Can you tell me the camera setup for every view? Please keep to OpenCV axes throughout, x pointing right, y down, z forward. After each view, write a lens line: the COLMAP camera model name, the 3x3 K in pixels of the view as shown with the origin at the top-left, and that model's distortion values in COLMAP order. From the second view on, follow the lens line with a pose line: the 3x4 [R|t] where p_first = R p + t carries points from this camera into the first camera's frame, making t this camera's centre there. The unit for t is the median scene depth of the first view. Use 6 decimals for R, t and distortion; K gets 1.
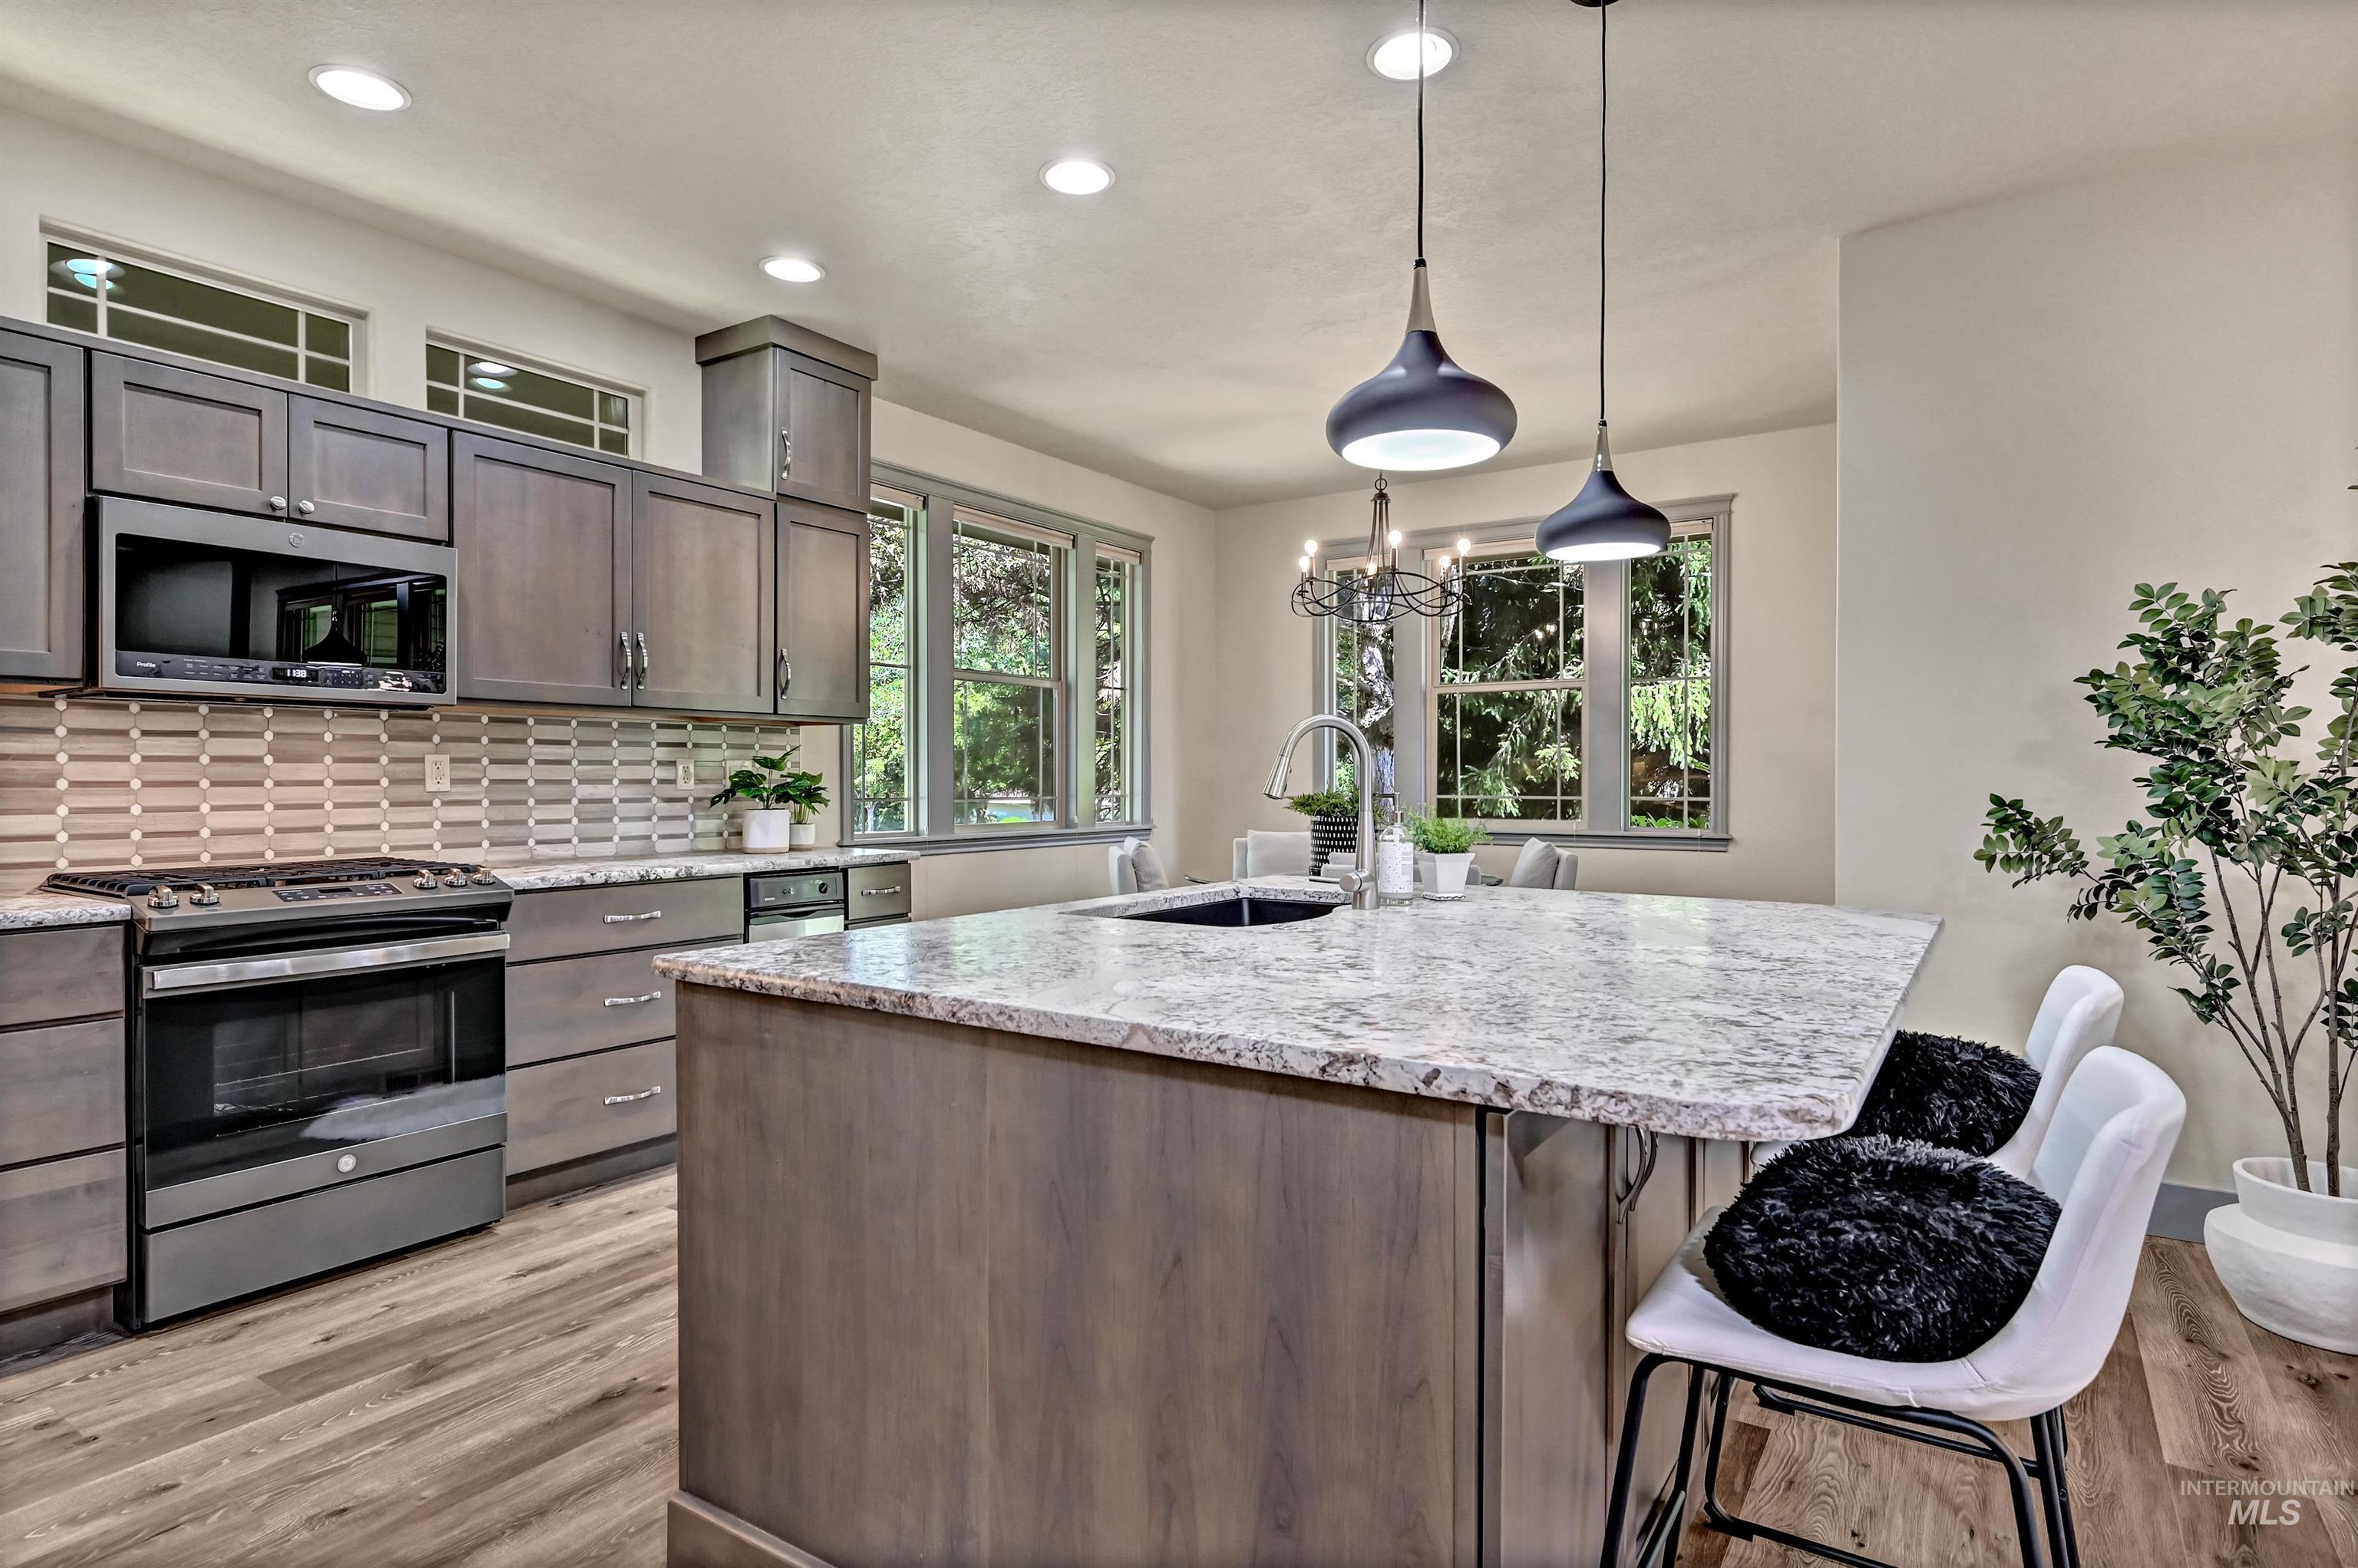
lens RADIAL K [[1248.5, 0, 1174.7], [0, 1248.5, 788.6], [0, 0, 1]] dist [-0.000522, -0.000398]
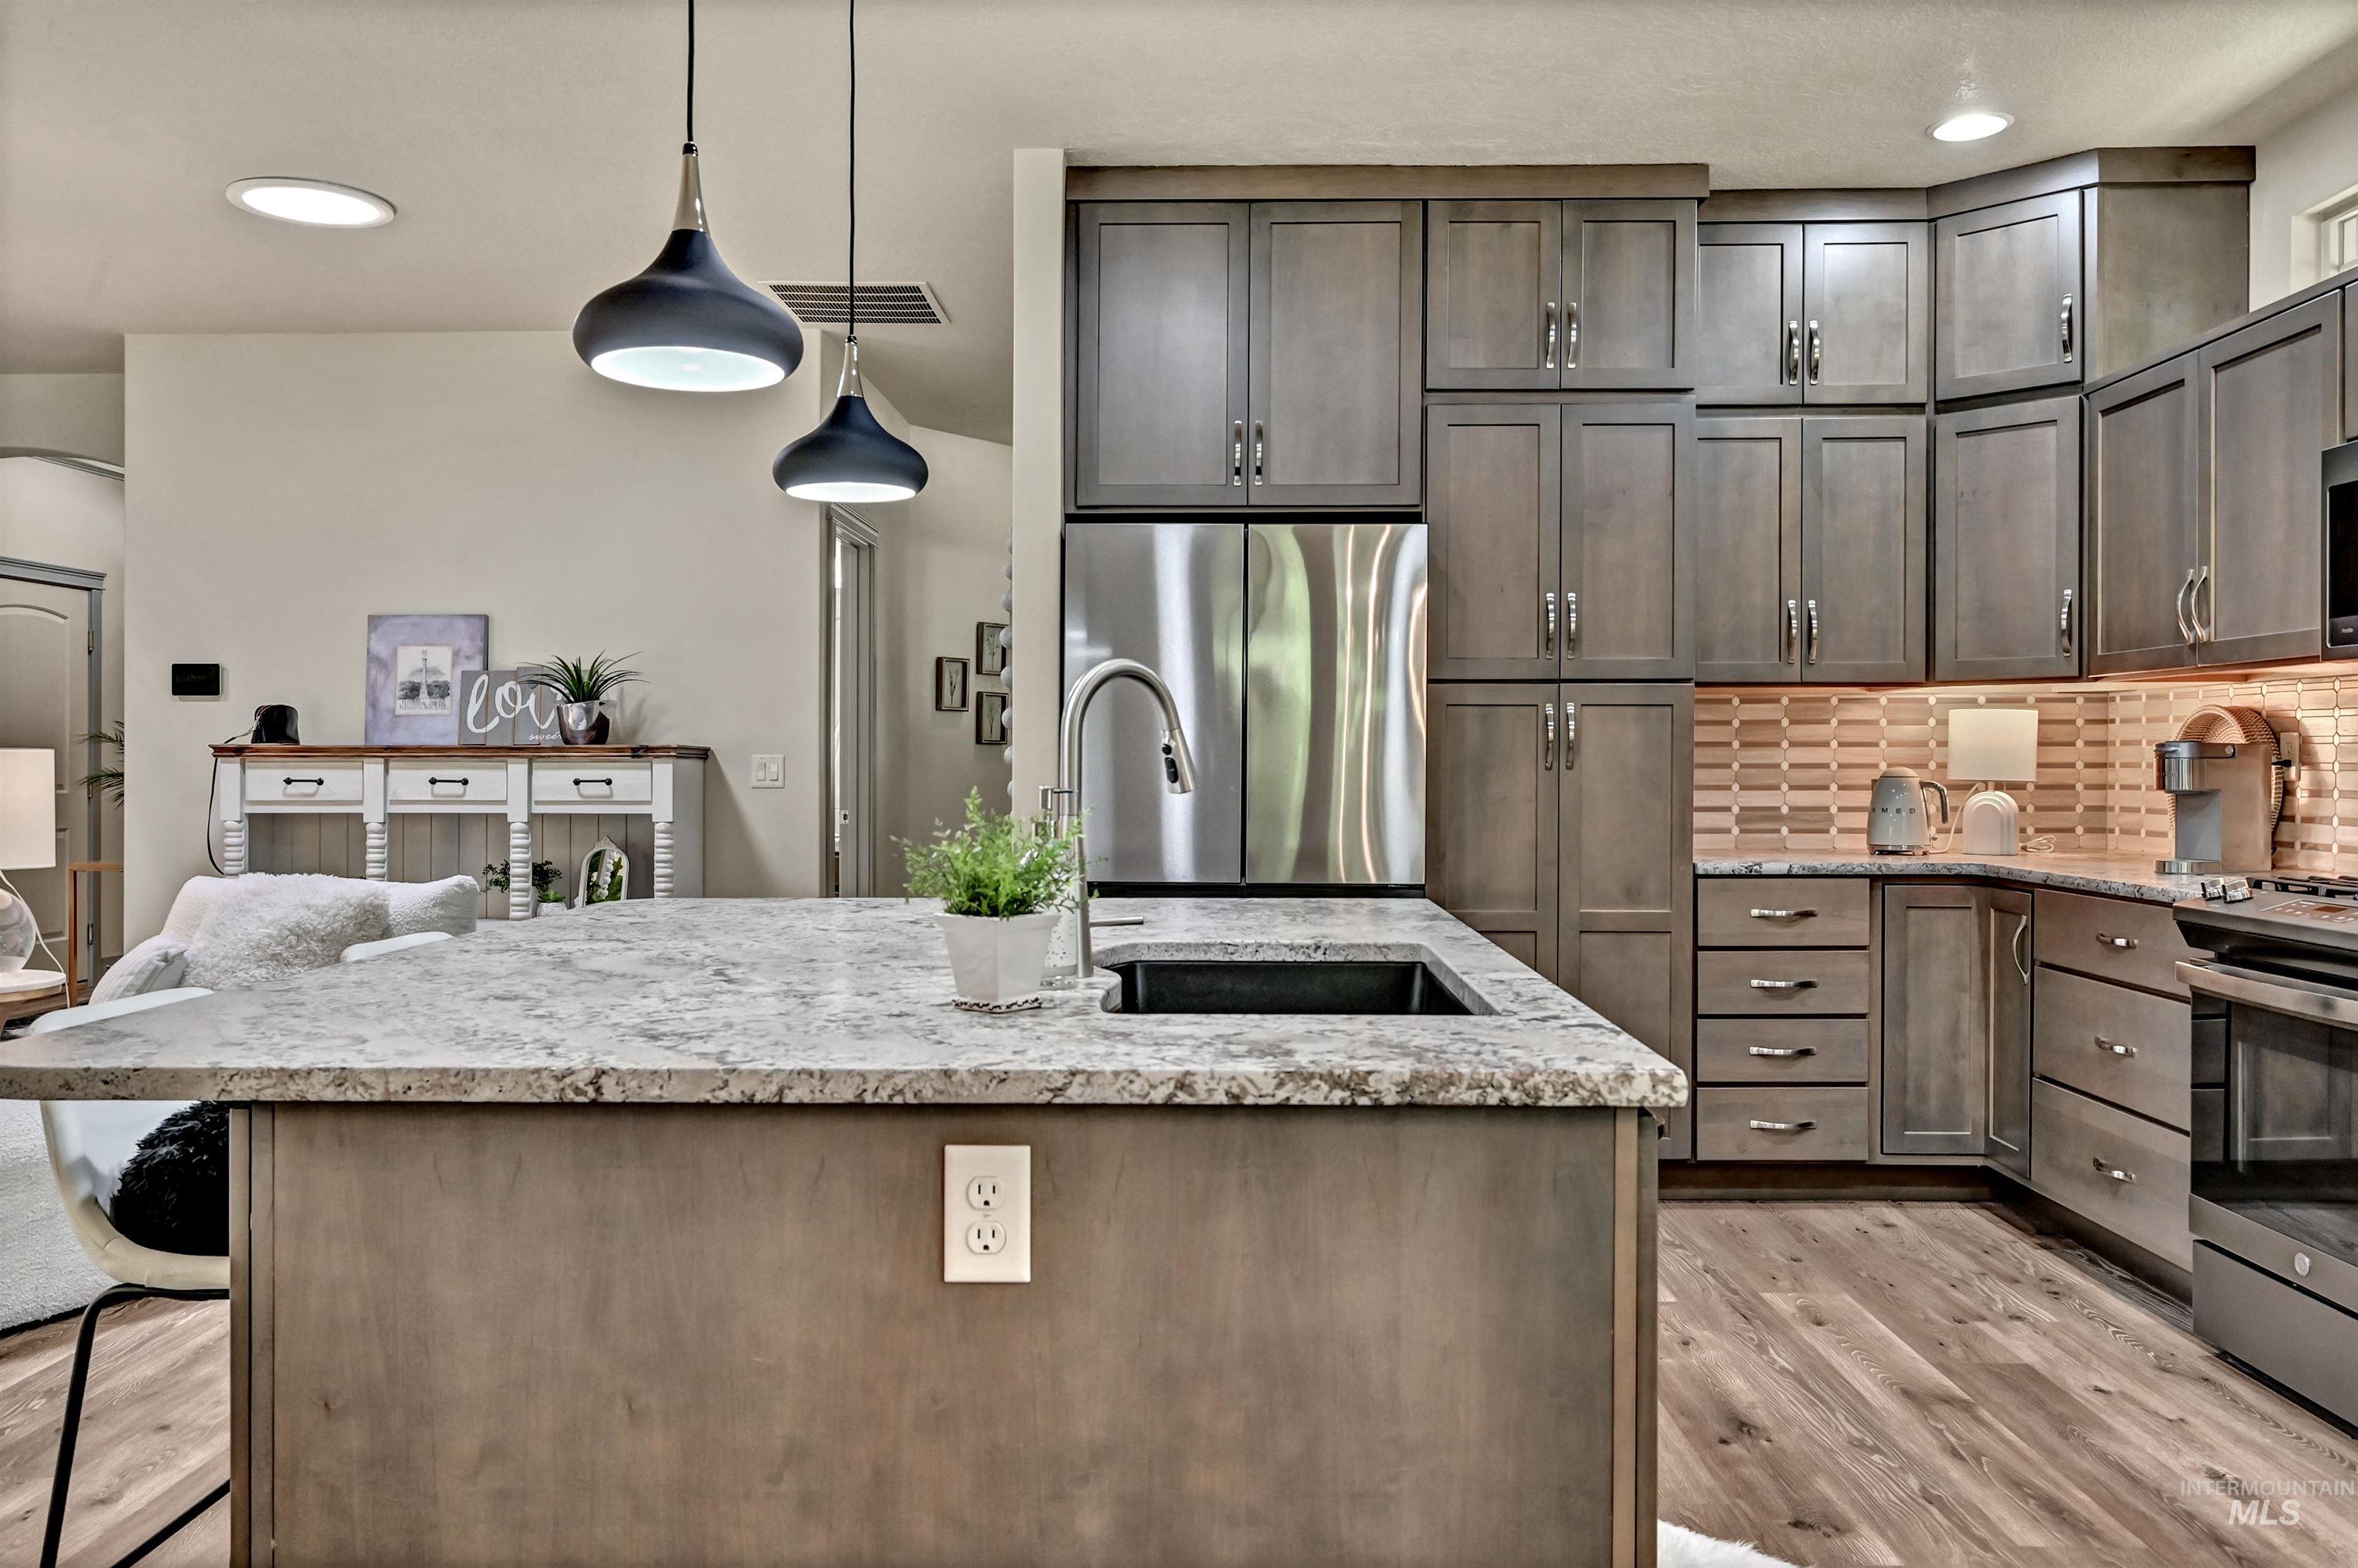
lens RADIAL K [[1777.0, 0, 1178.4], [0, 1777.0, 765.8], [0, 0, 1]] dist [-0.009086, -0.001937]
pose [[-0.842234, 0.001194, -0.539111, 0.468488], [-0.006302, 0.999907, 0.012061, -0.013295], [0.539075, 0.013556, -0.842148, 1.436897]]
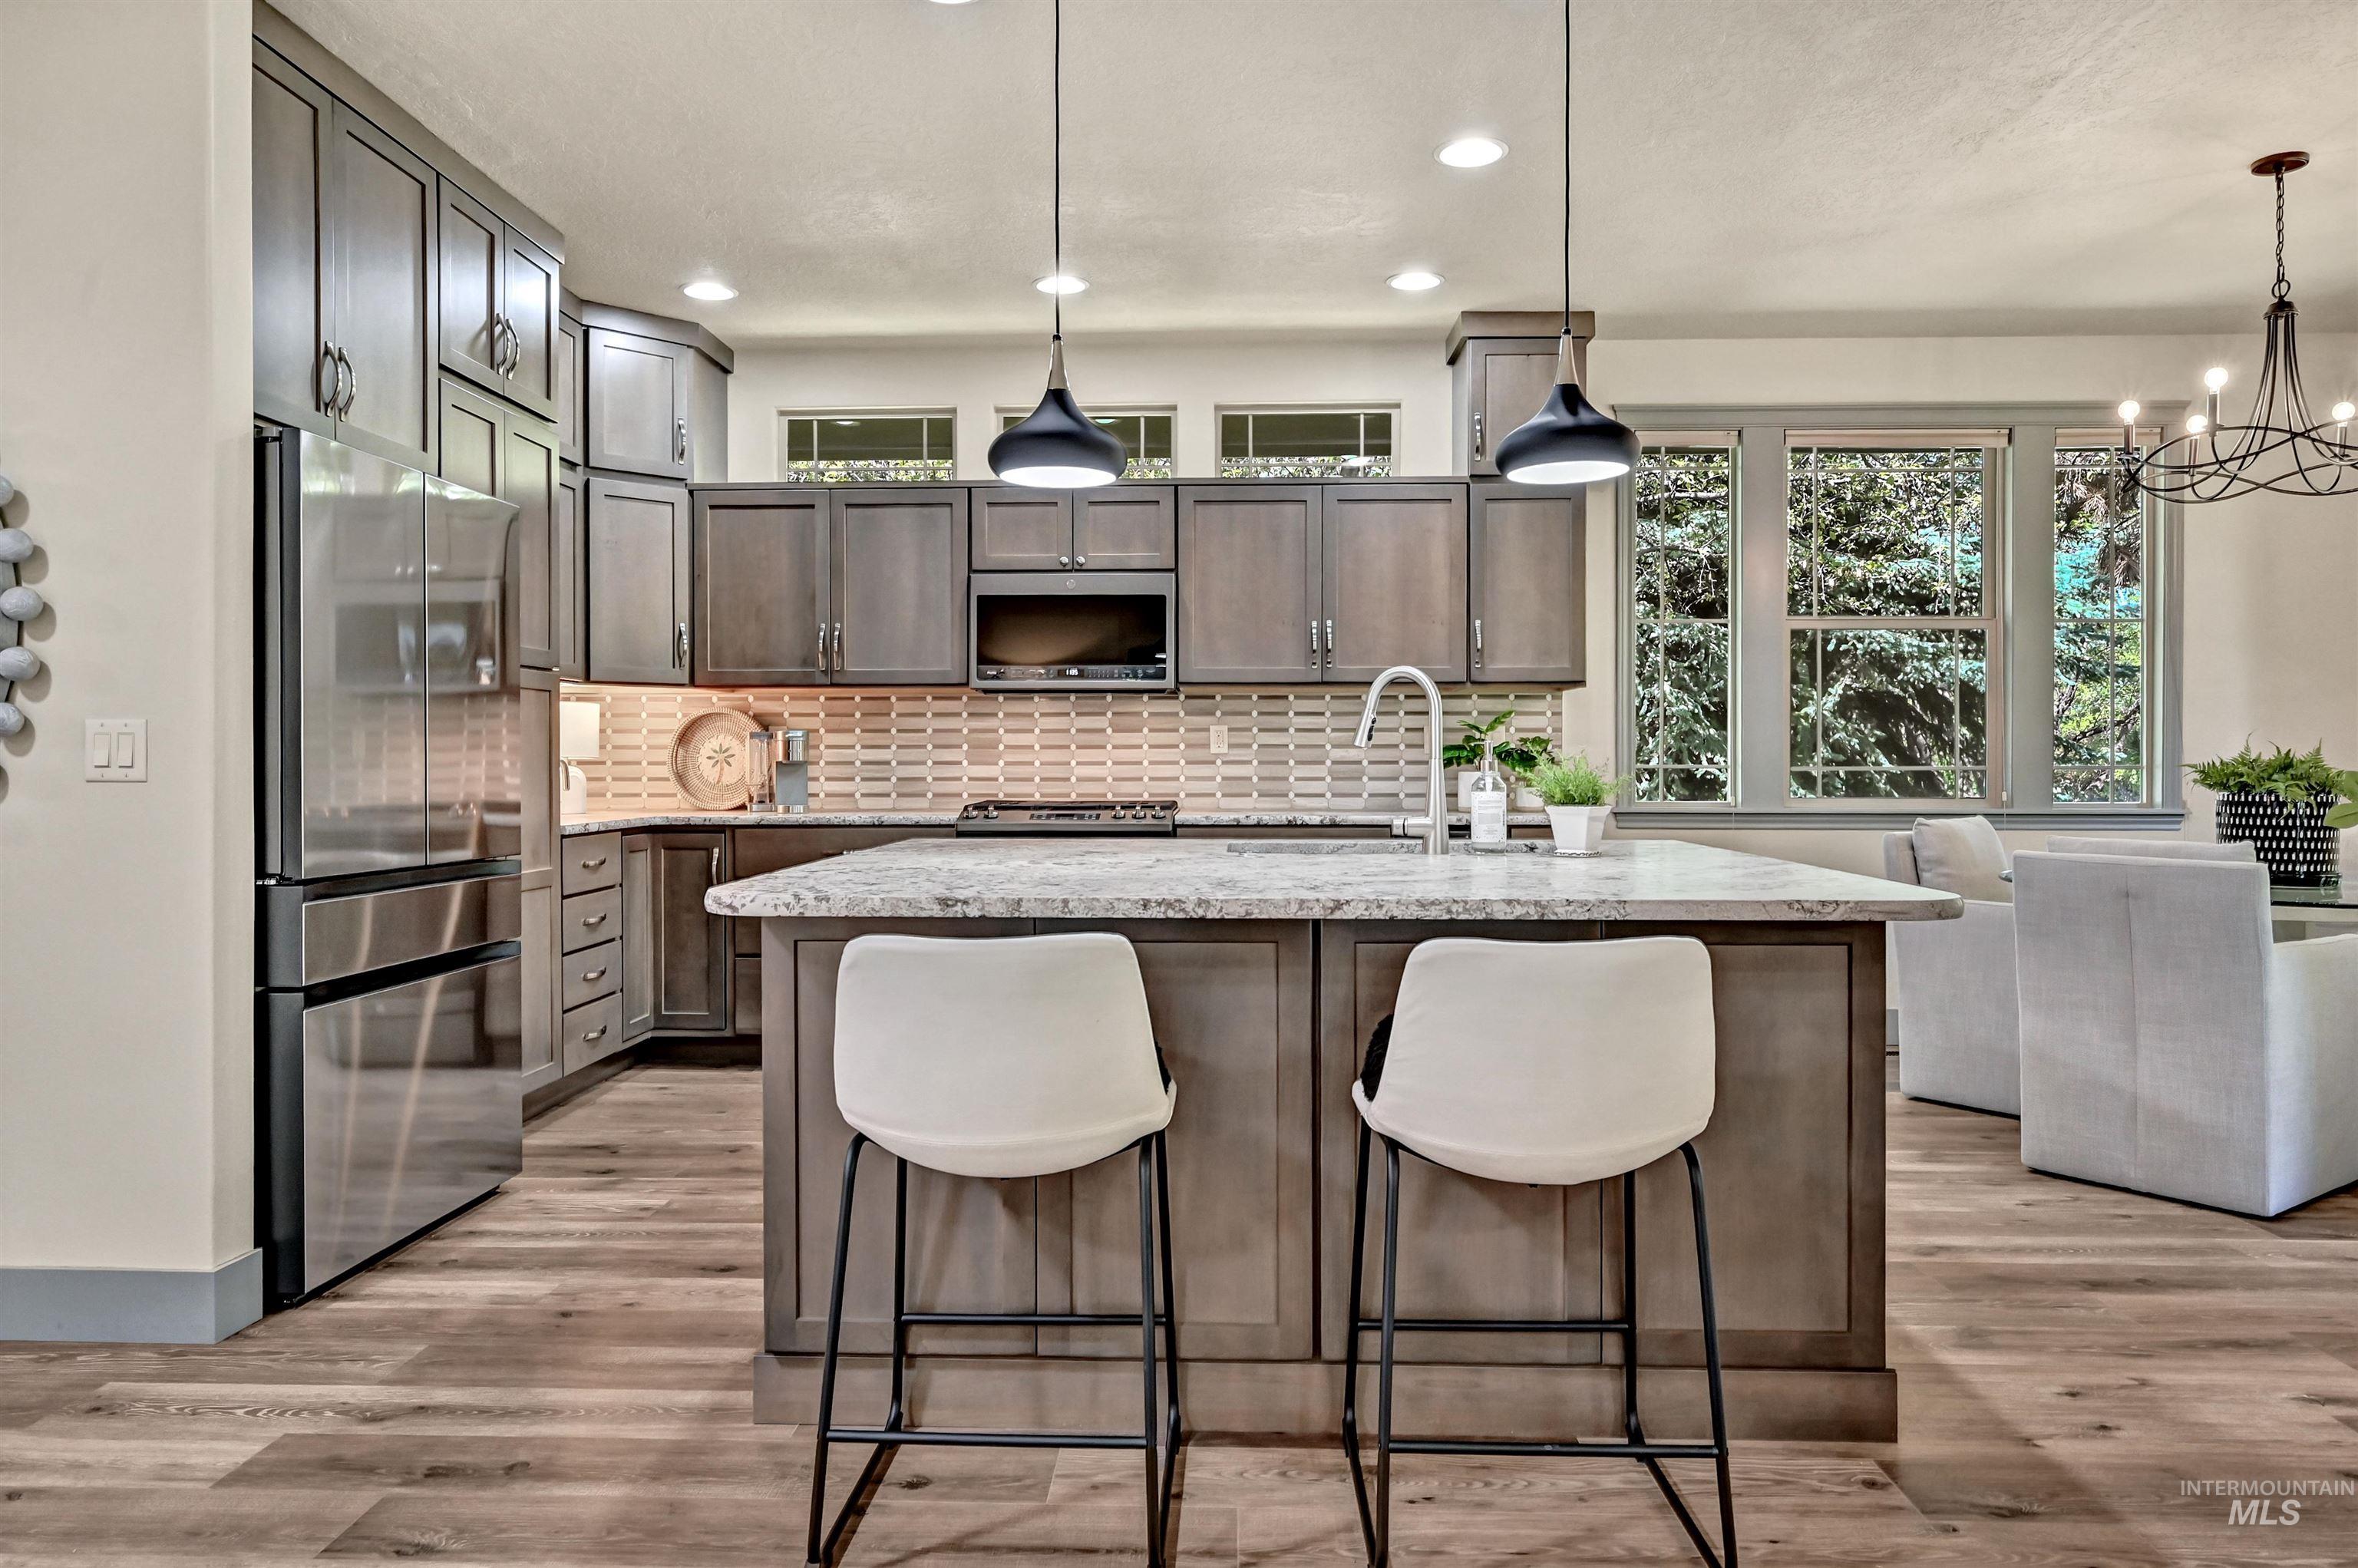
lens RADIAL K [[1525.4, 0, 1176.3], [0, 1525.4, 771.9], [0, 0, 1]] dist [0.000232, 0.001314]
pose [[0.528423, 0.004642, -0.848969, 0.905411], [-0.007360, 0.999973, 0.000886, 0.024842], [0.848950, 0.005780, 0.528442, 0.130933]]
